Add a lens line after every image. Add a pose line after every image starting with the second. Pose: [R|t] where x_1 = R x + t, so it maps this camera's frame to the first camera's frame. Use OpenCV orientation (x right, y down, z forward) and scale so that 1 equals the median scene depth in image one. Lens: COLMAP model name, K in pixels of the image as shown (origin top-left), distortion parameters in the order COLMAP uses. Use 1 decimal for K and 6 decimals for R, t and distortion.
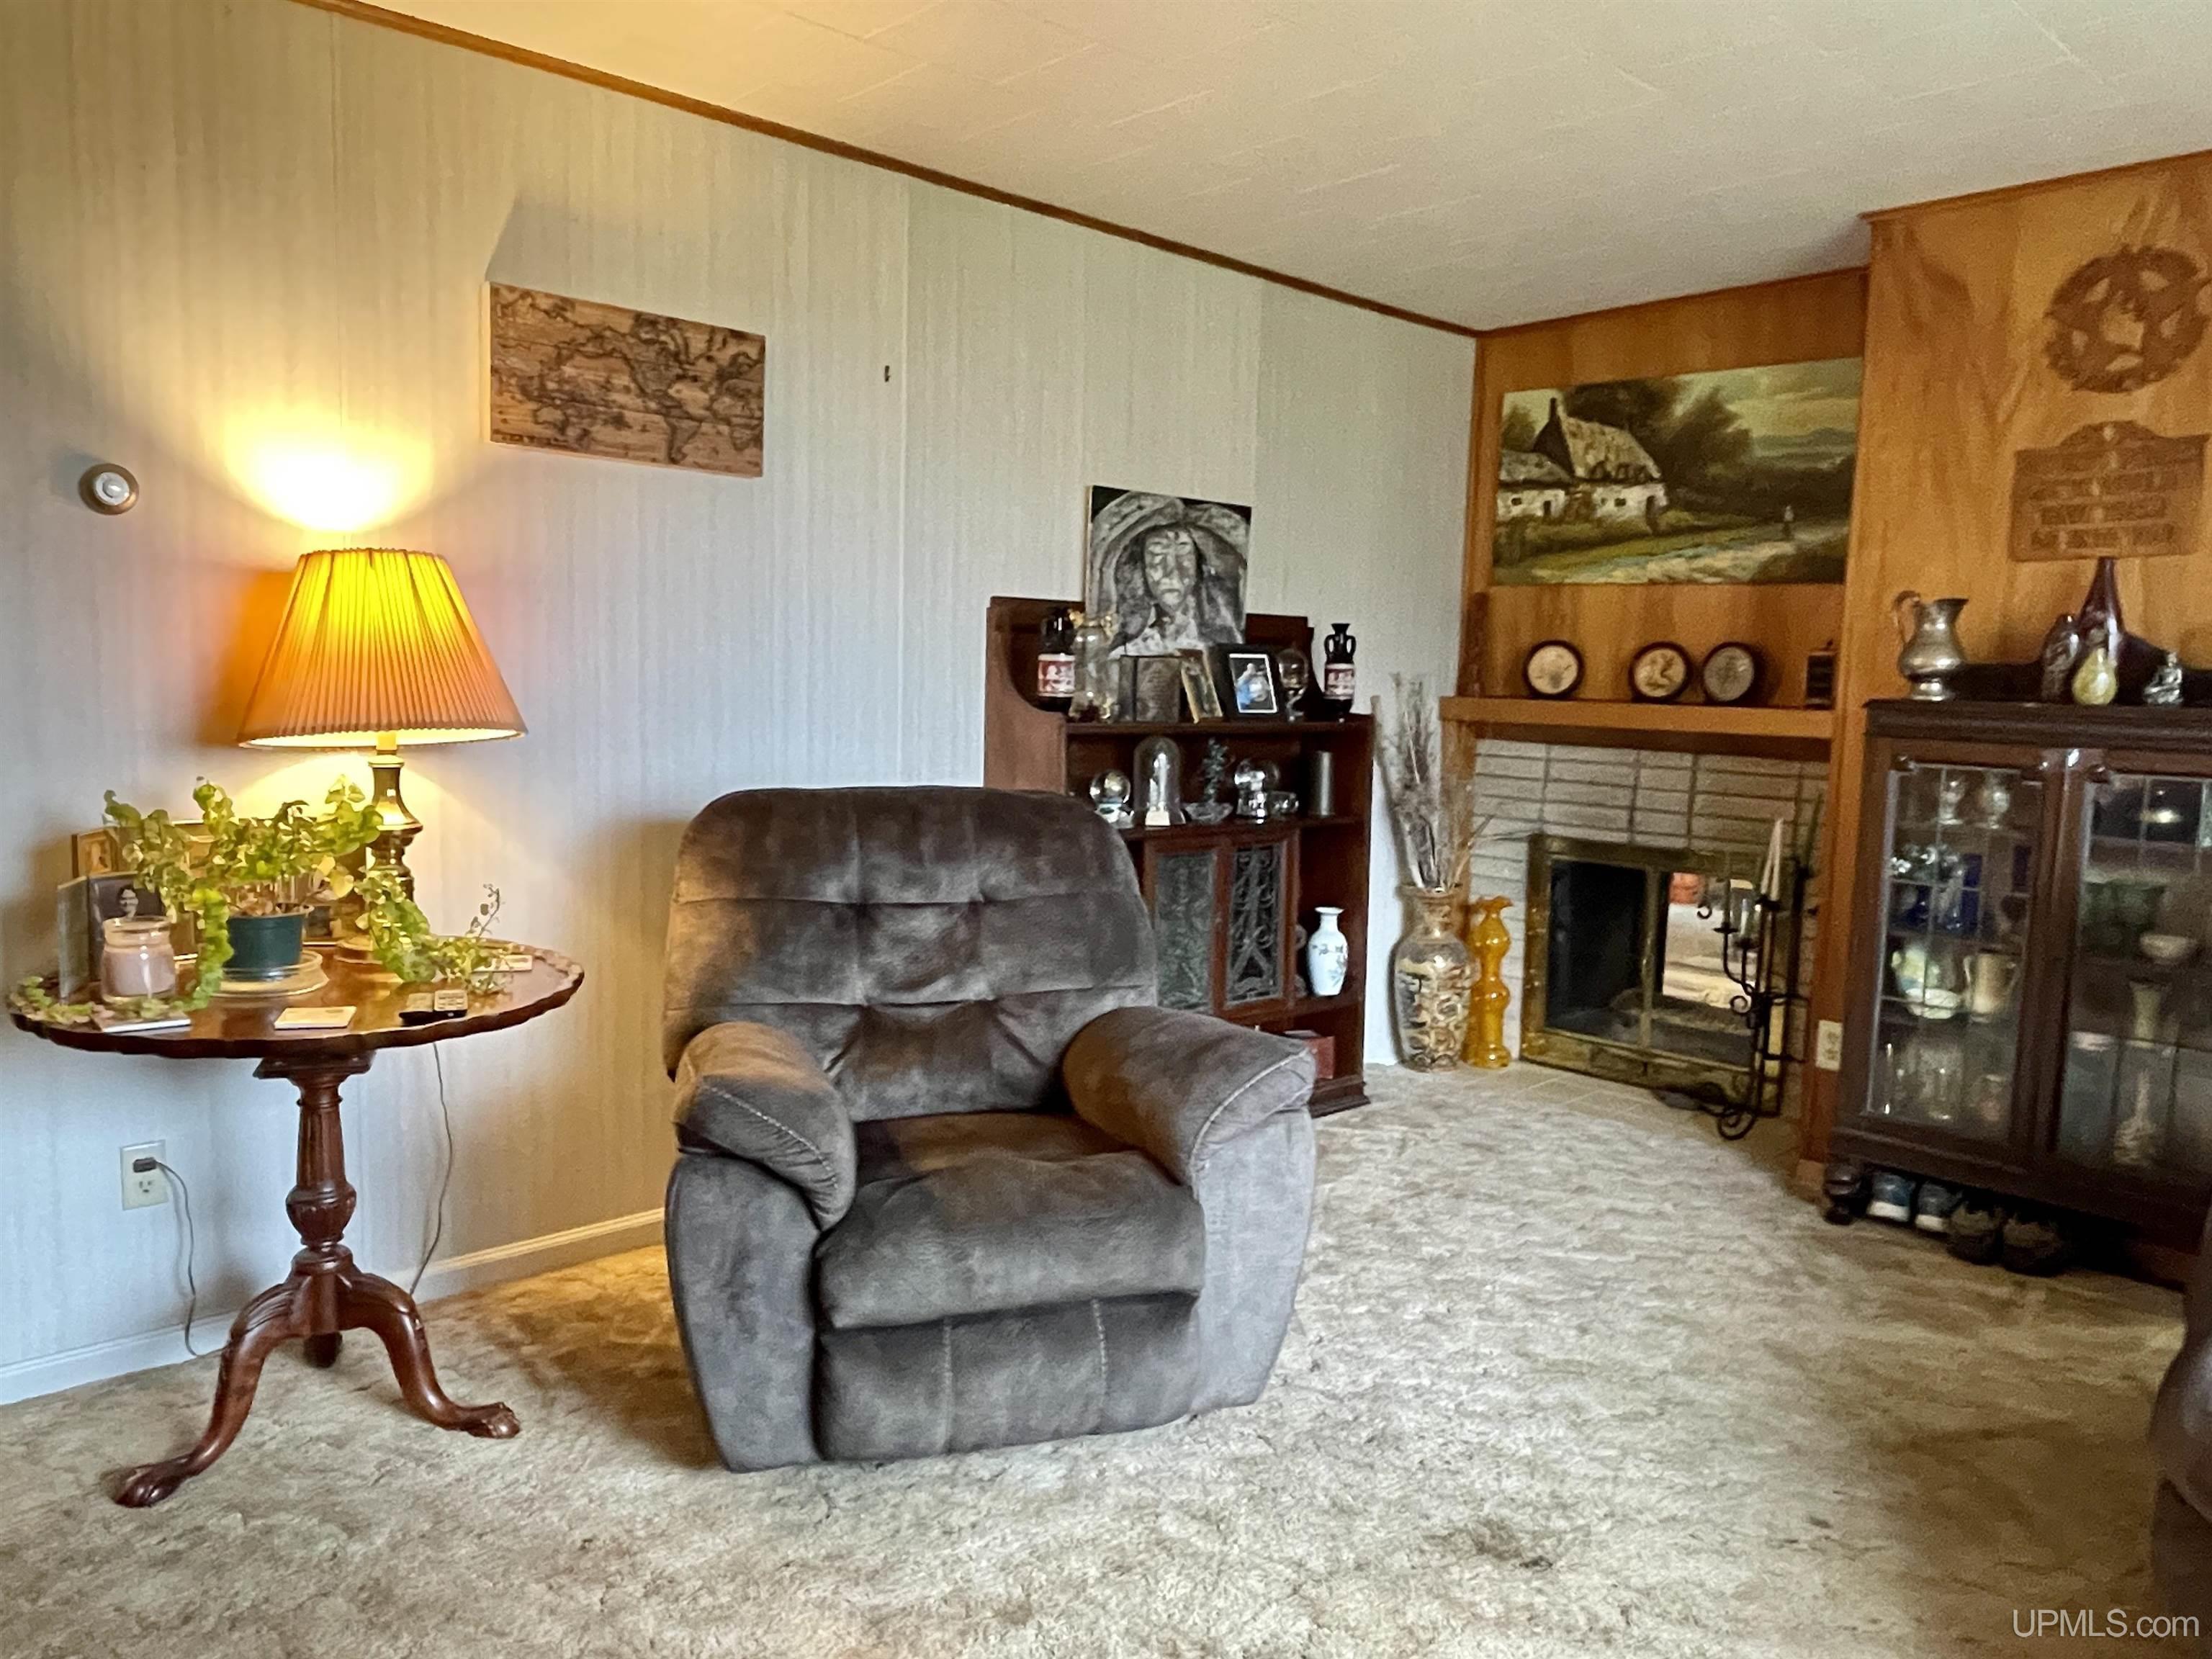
lens RADIAL K [[1713.9, 0, 1106.0], [0, 1713.9, 829.5], [0, 0, 1]] dist [-0.065459, -0.001532]
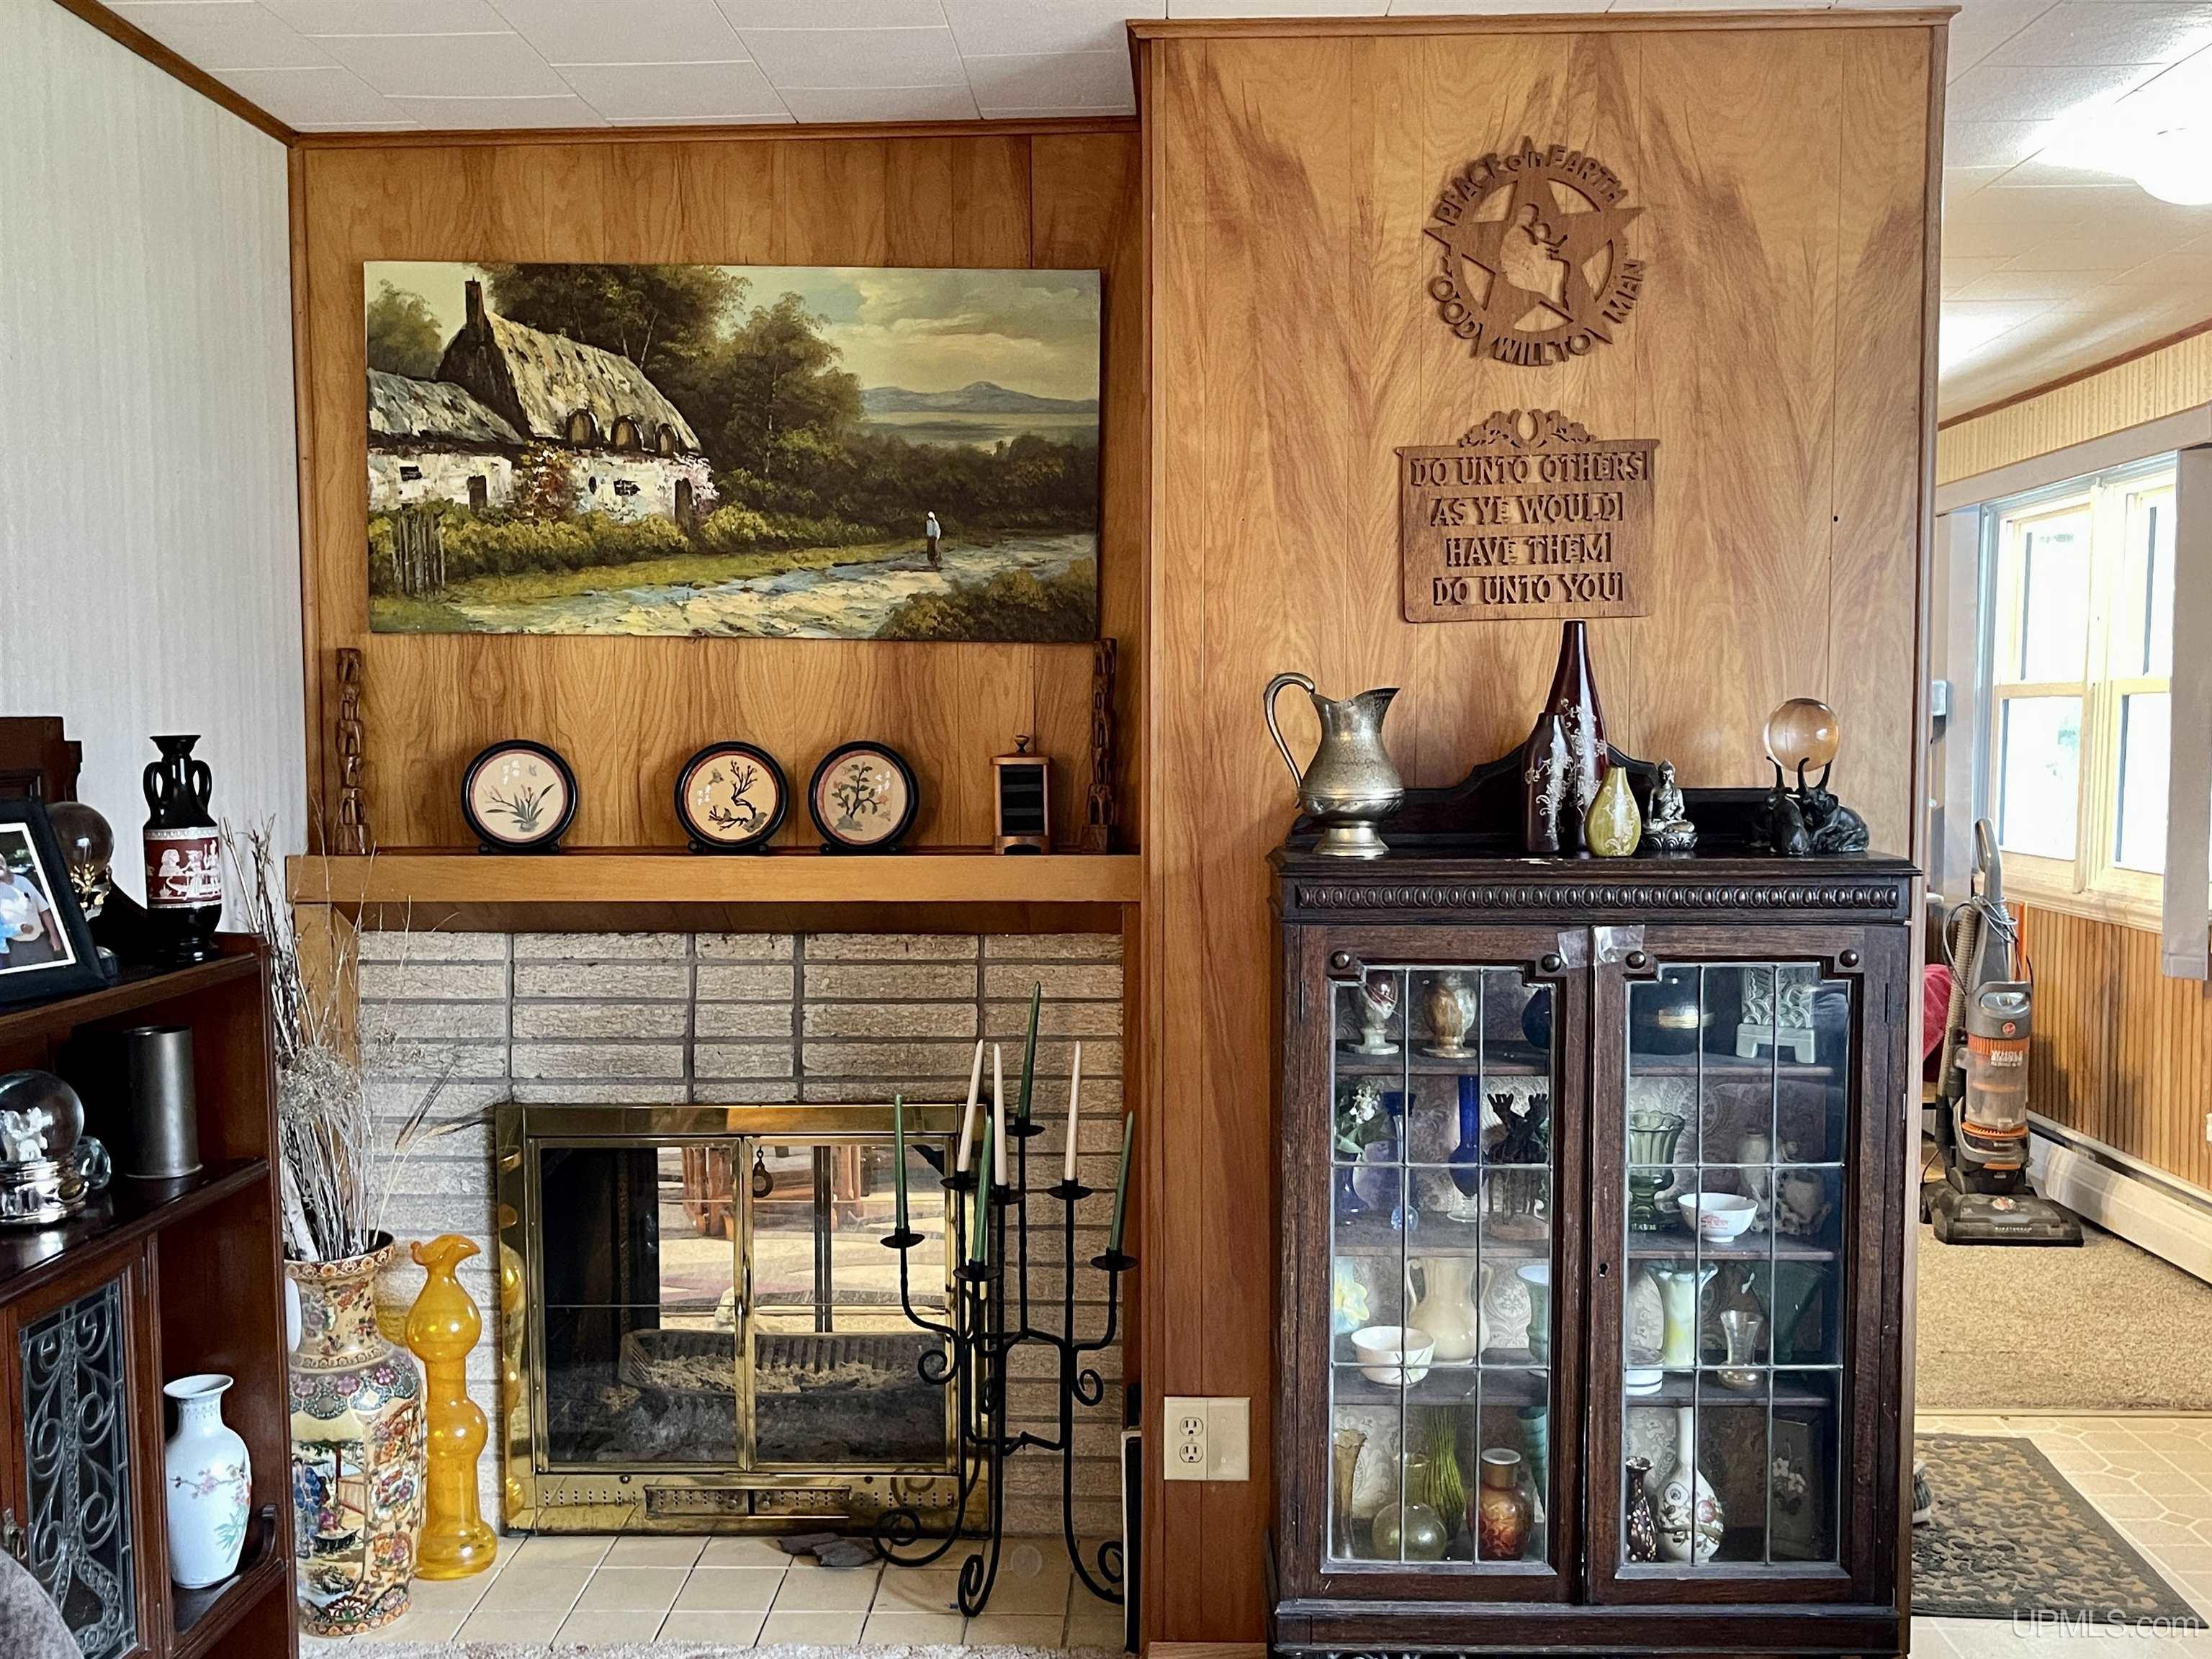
lens RADIAL K [[2062.0, 0, 1106.0], [0, 2062.0, 829.5], [0, 0, 1]] dist [0.039141, -0.027487]
pose [[0.685056, -0.065993, 0.725495, -0.085814], [0.077423, 0.996844, 0.017569, -0.084415], [-0.724364, 0.044134, 0.688003, 0.444285]]
